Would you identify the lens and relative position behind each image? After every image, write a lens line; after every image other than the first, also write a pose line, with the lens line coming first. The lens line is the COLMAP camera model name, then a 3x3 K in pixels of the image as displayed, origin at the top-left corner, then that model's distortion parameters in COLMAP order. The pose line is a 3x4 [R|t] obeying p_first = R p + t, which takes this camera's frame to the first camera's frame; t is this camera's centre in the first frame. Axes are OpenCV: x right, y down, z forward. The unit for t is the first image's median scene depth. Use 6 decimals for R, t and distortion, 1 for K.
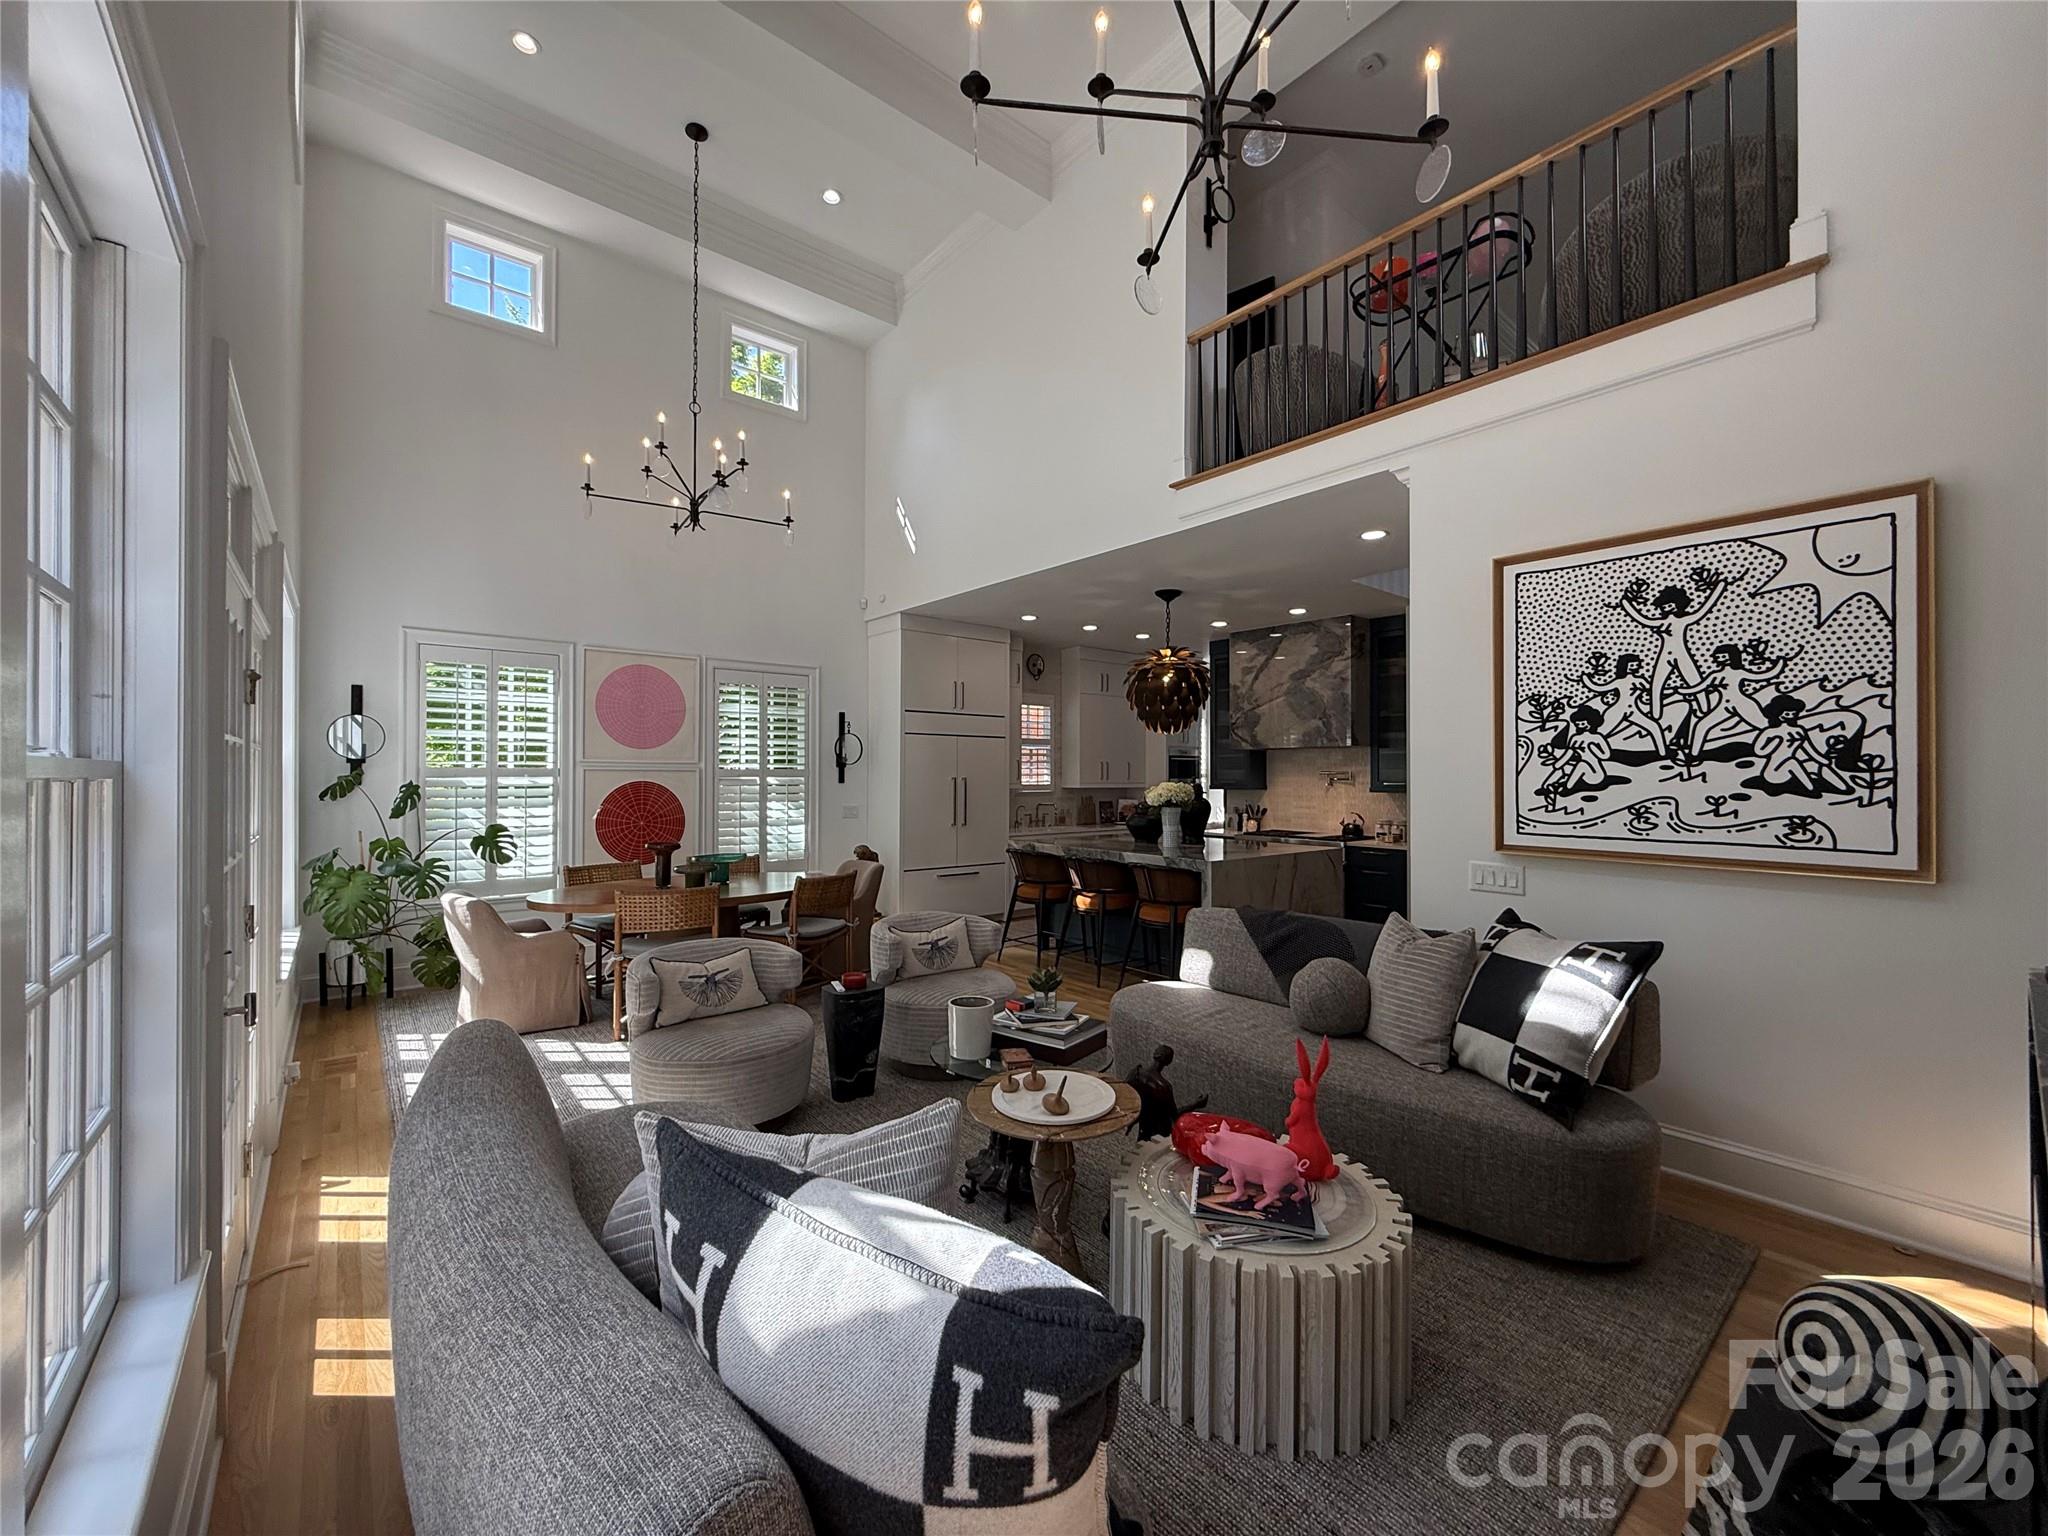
lens RADIAL K [[815.3, 0, 1022.2], [0, 815.3, 768.0], [0, 0, 1]] dist [0.001430, -0.000104]
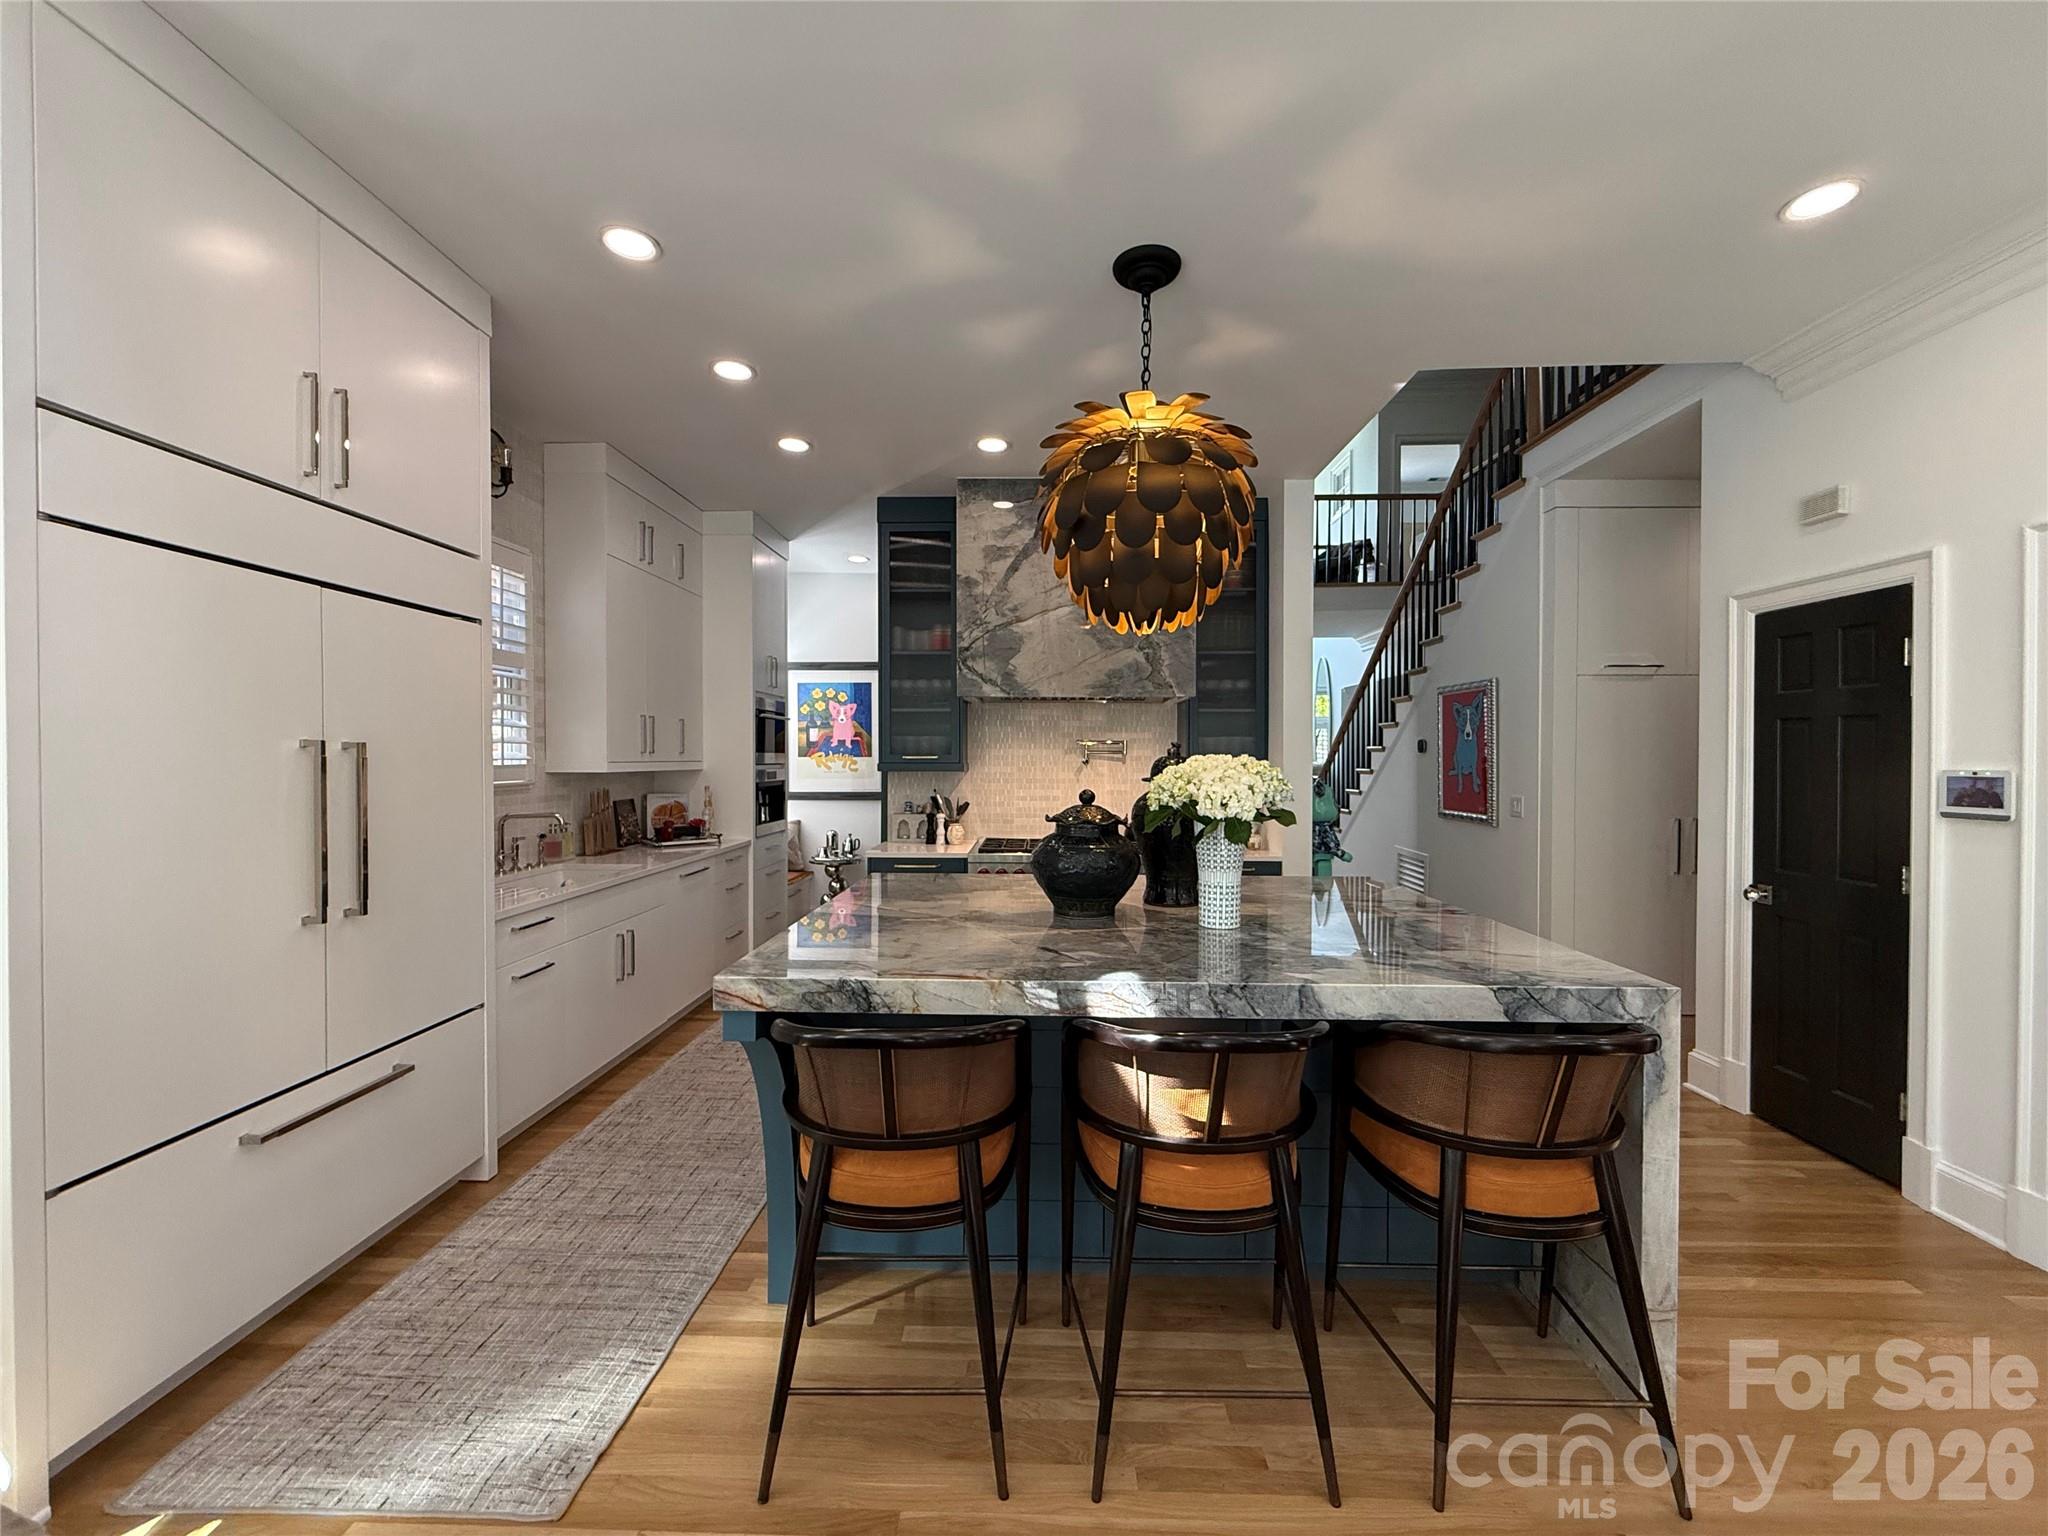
lens RADIAL K [[815.3, 0, 1022.2], [0, 815.3, 768.0], [0, 0, 1]] dist [0.001430, -0.000104]
pose [[0.660731, -0.012108, 0.750525, -0.293754], [-0.007252, 0.999720, 0.022512, 0.028642], [-0.750588, -0.020317, 0.660458, 1.483965]]
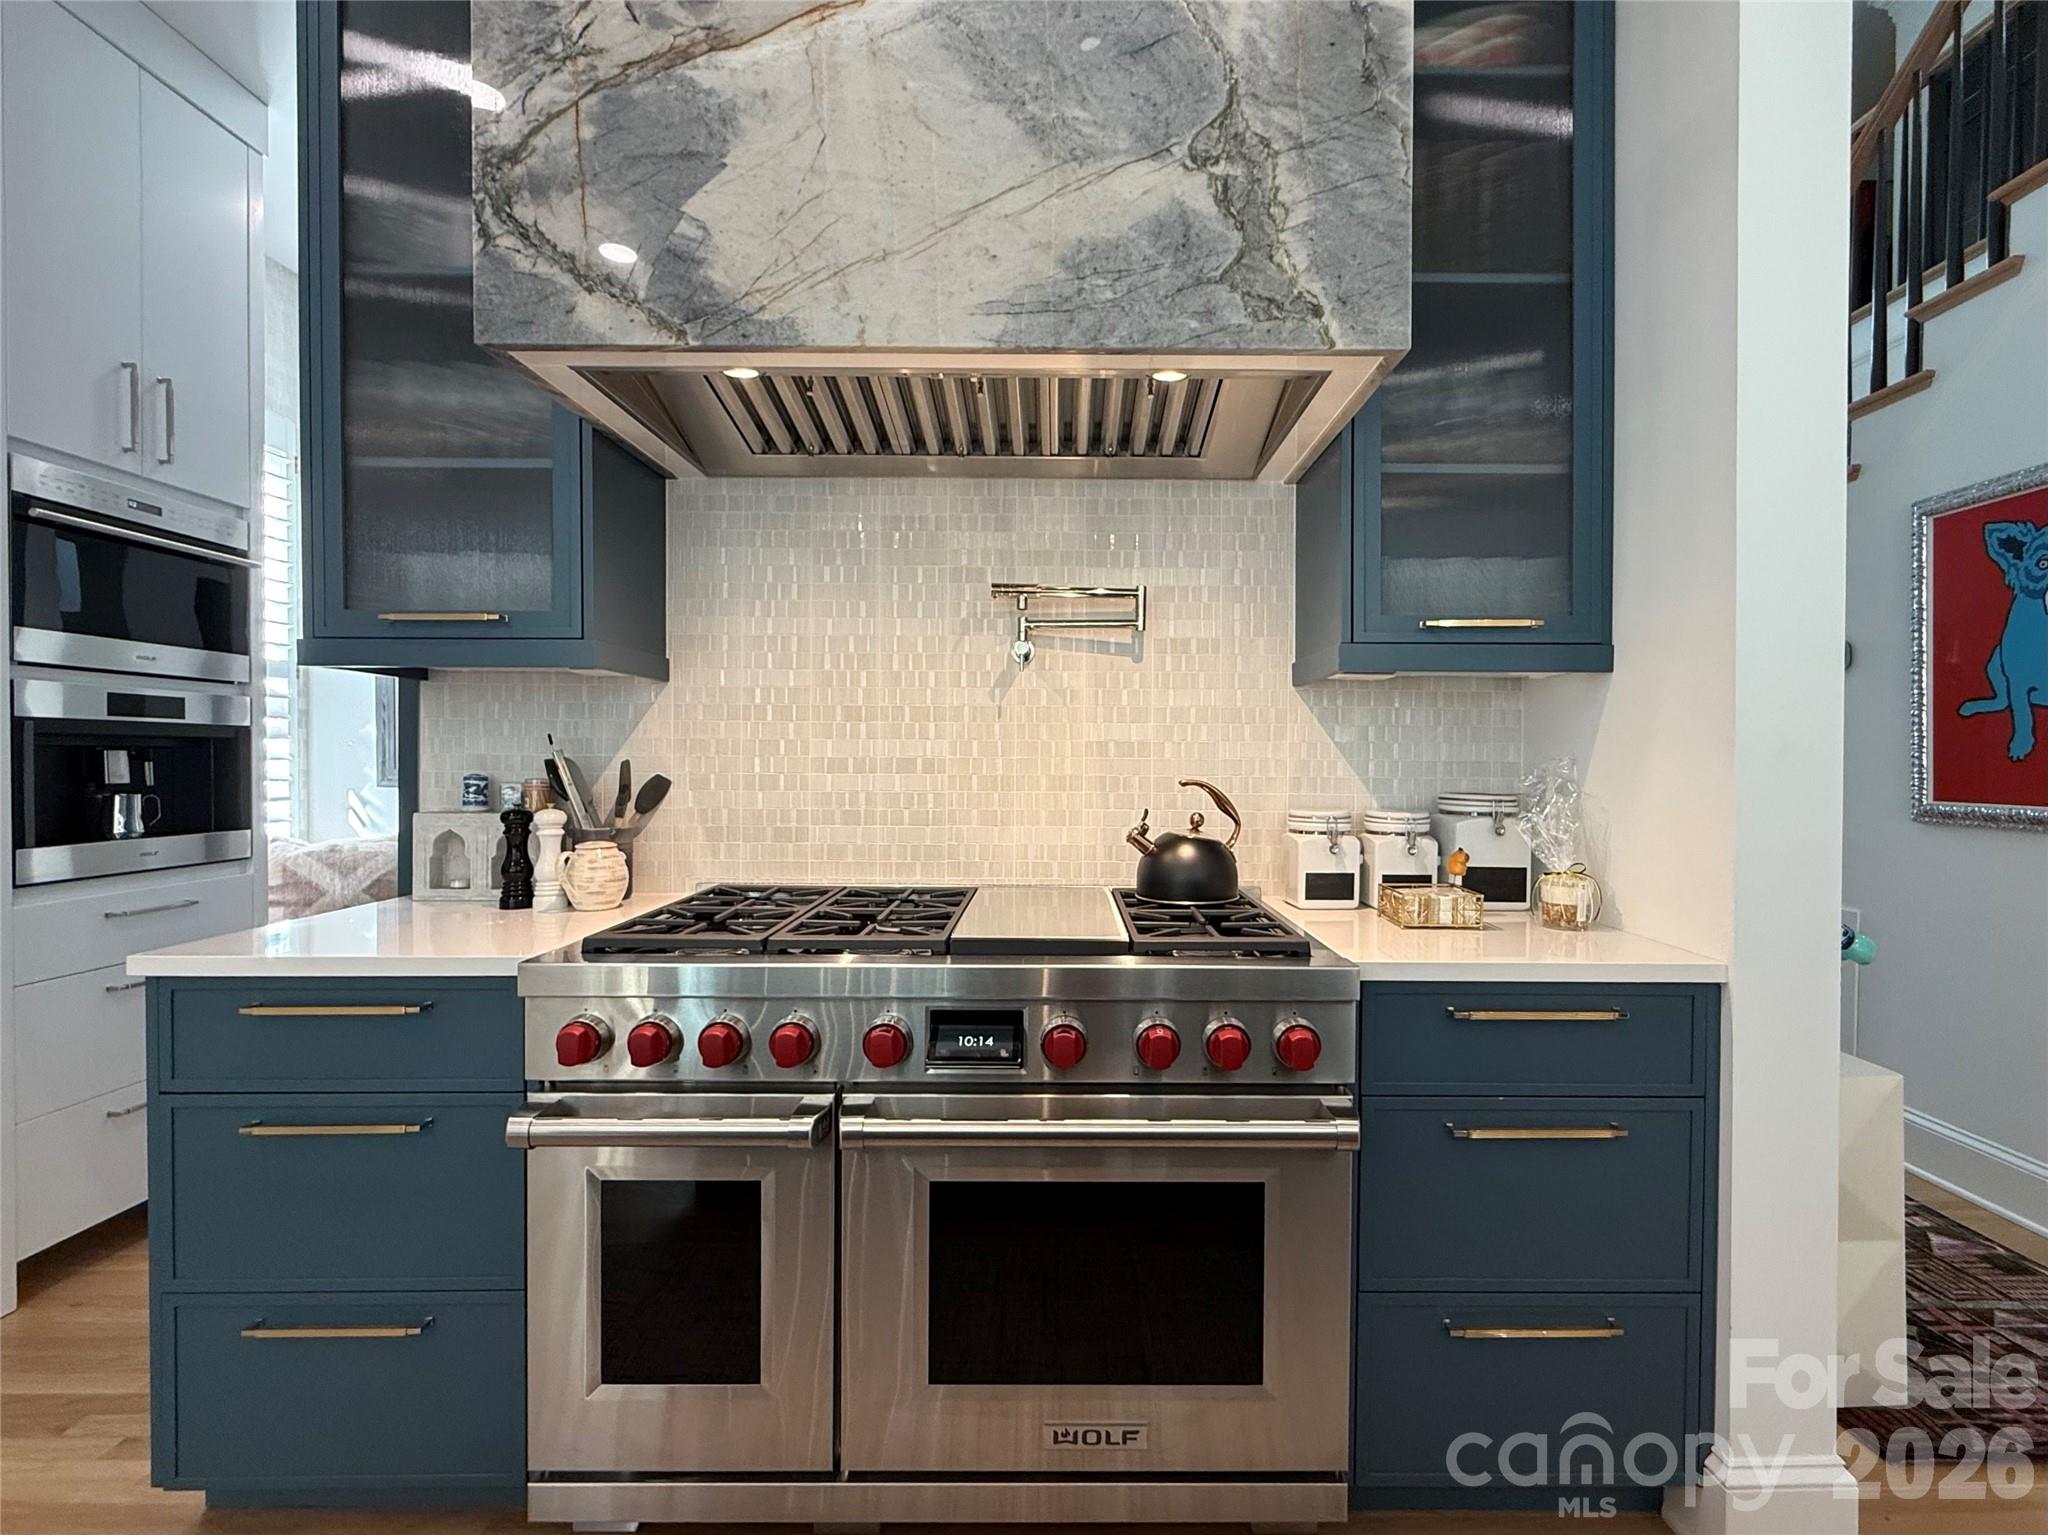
lens RADIAL K [[946.4, 0, 1064.6], [0, 946.4, 763.0], [0, 0, 1]] dist [0.001480, -0.000019]
pose [[0.631278, -0.009494, 0.775498, 0.470716], [-0.007471, 0.999804, 0.018322, 0.105087], [-0.775521, -0.017360, 0.631084, 1.997268]]
